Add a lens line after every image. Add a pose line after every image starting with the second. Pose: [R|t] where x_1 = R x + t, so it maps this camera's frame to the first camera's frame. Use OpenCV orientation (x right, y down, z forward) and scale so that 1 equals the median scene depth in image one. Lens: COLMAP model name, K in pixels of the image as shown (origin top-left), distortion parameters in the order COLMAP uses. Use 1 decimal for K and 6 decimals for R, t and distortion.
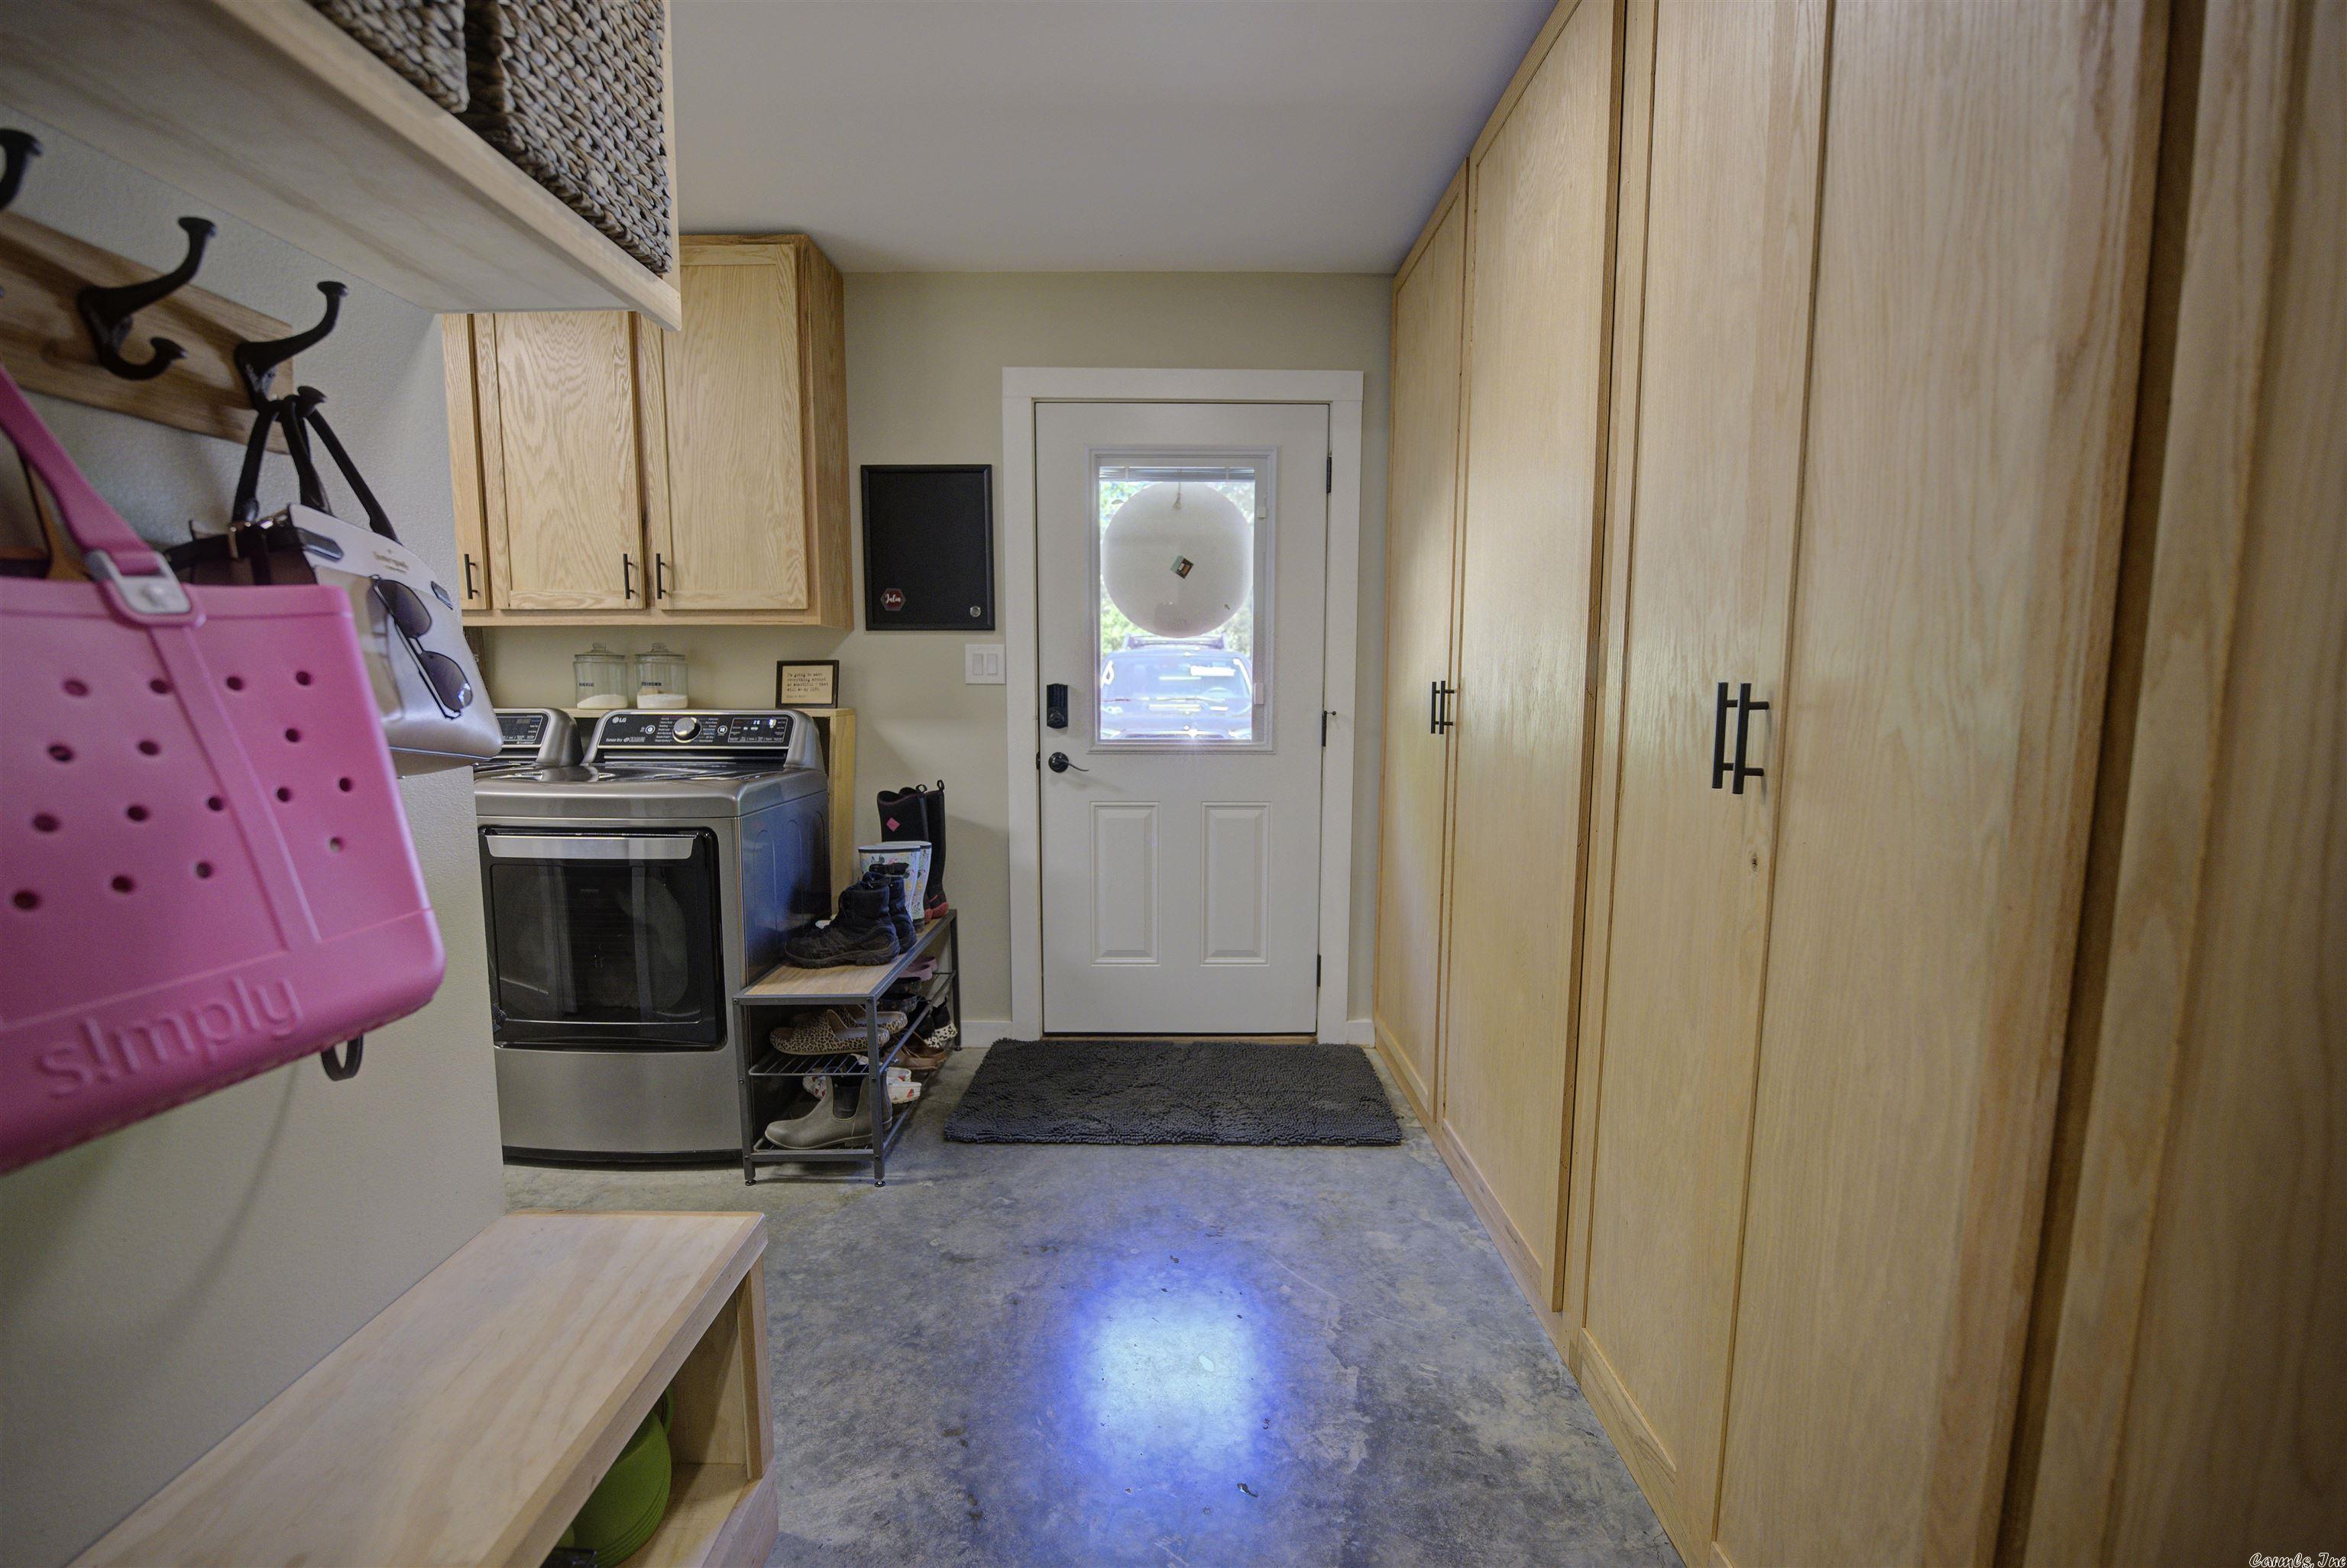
lens RADIAL K [[962.8, 0, 1170.1], [0, 962.8, 782.6], [0, 0, 1]] dist [-0.024952, 0.000643]
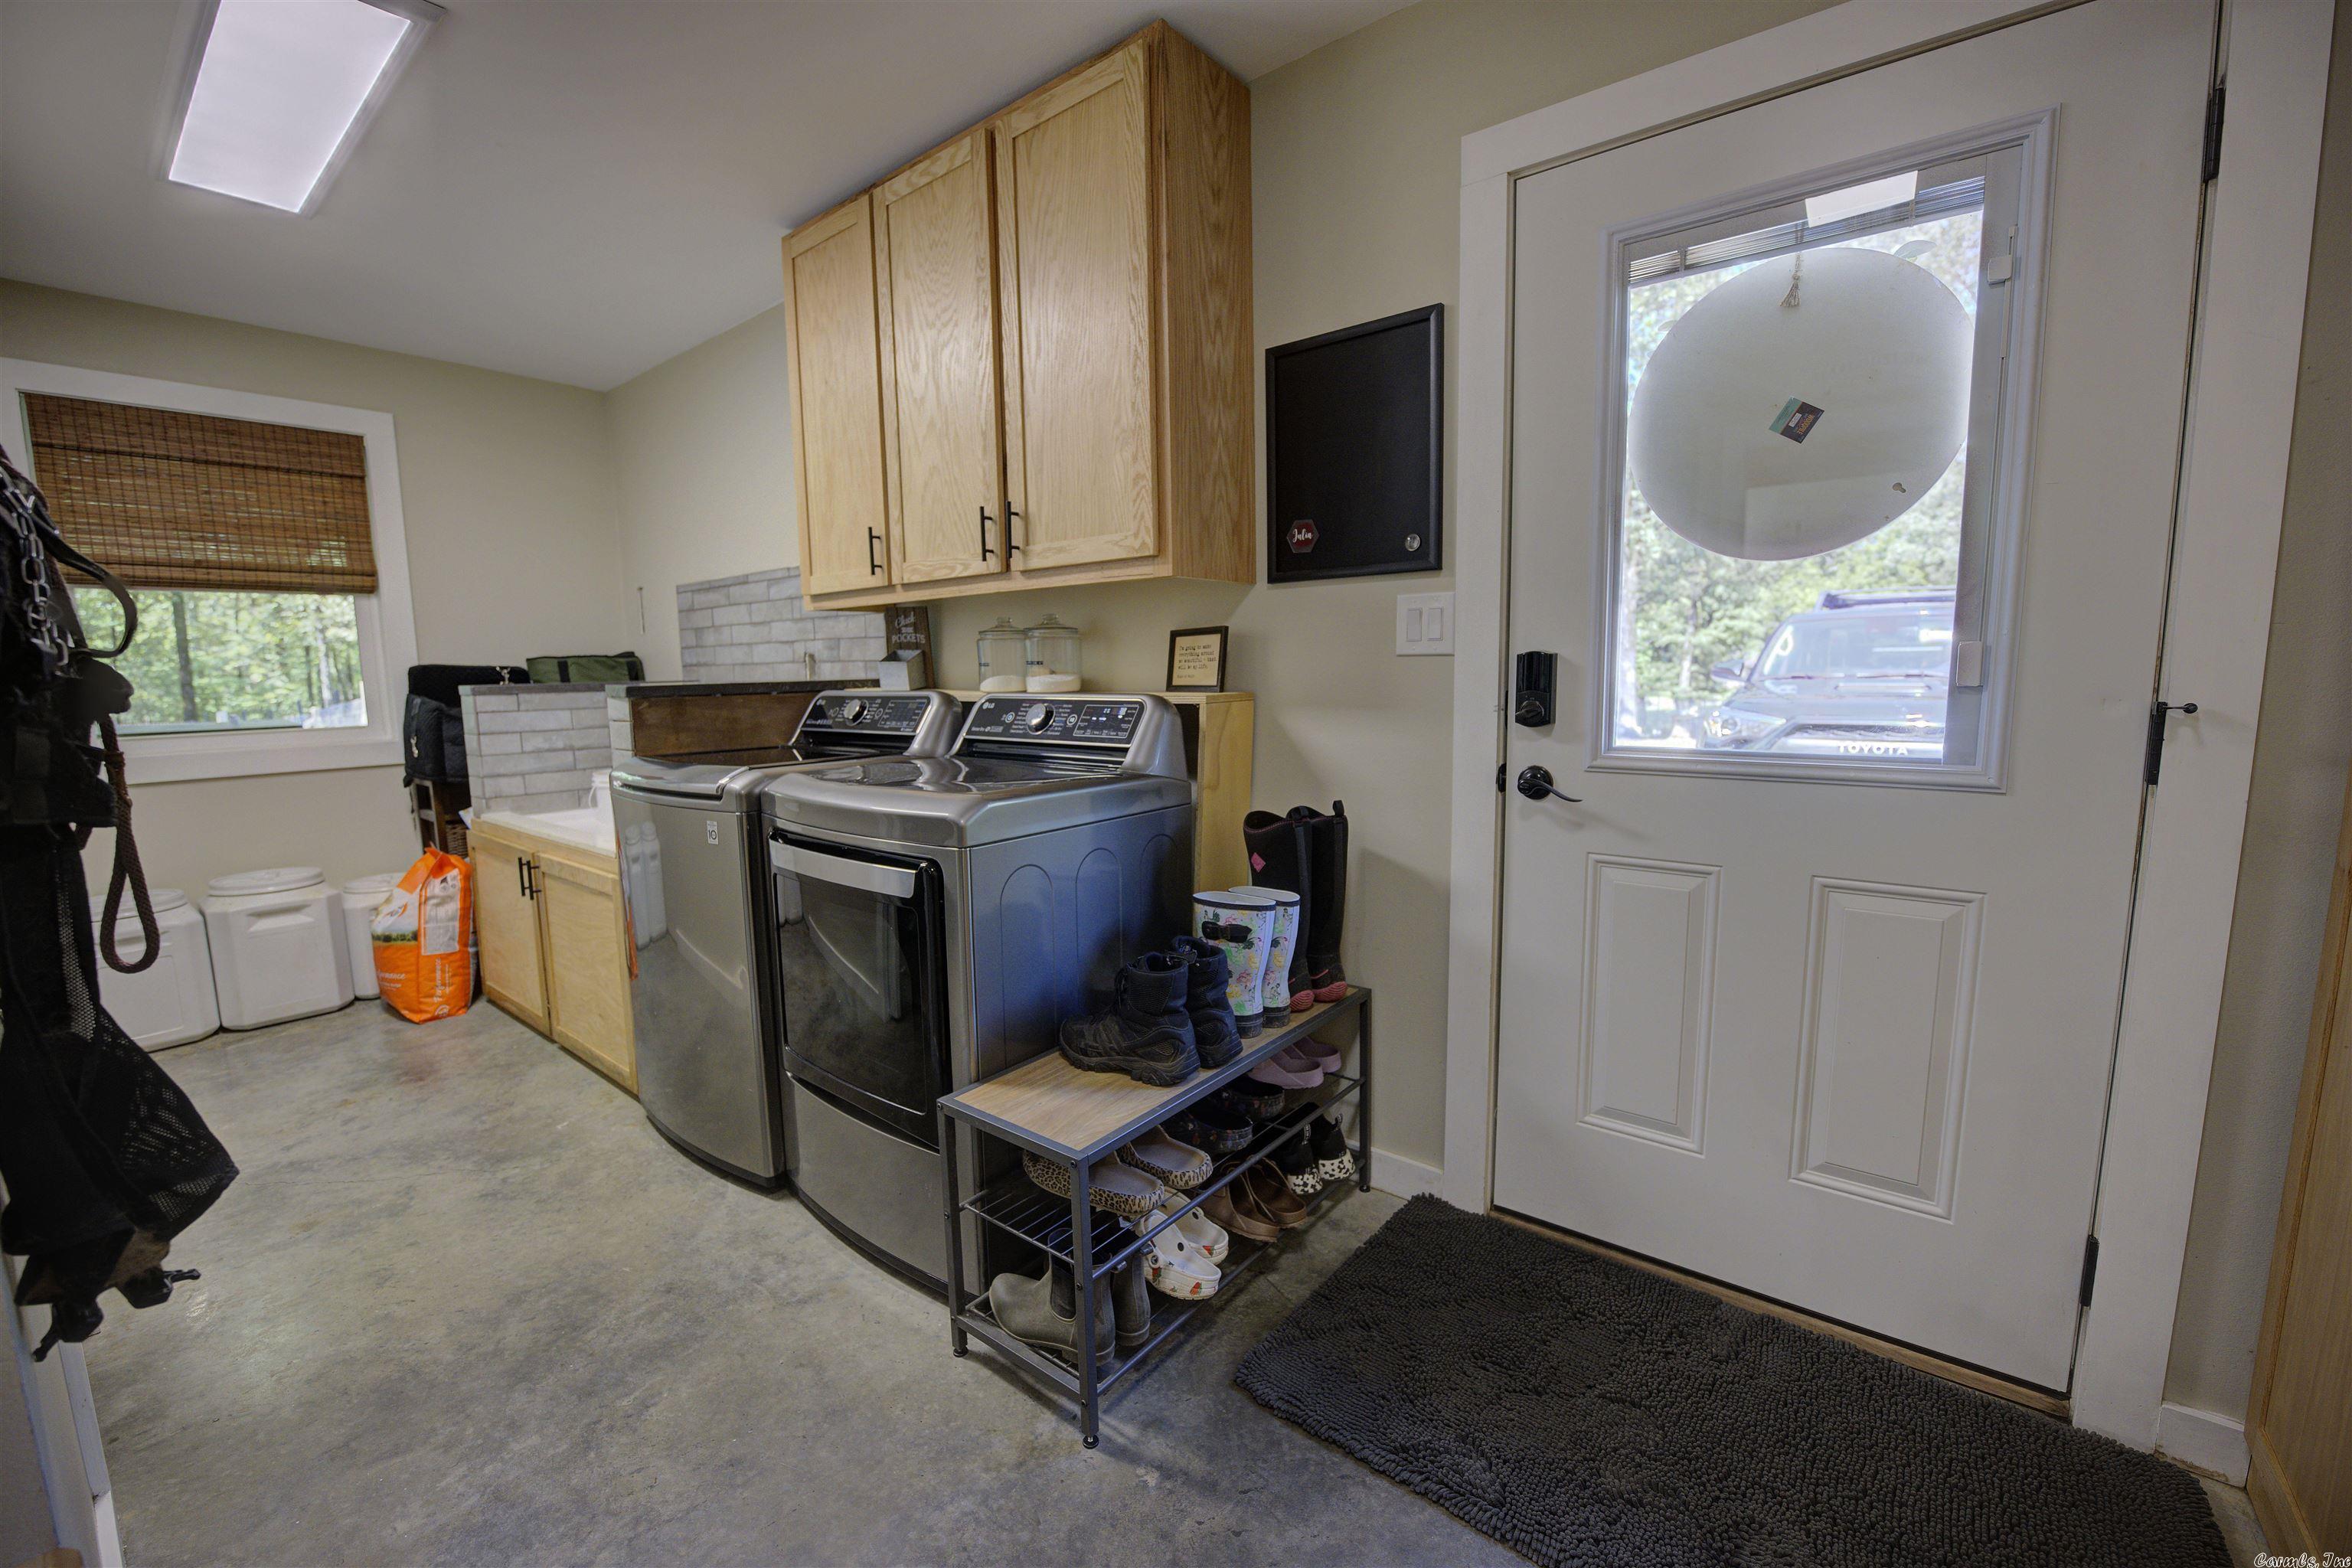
lens RADIAL K [[940.1, 0, 1167.4], [0, 940.1, 782.1], [0, 0, 1]] dist [-0.023095, 0.000584]
pose [[0.780641, 0.061446, -0.621952, 0.074089], [-0.045967, 0.998105, 0.040913, -0.037173], [0.623288, -0.003349, 0.781986, 0.421511]]
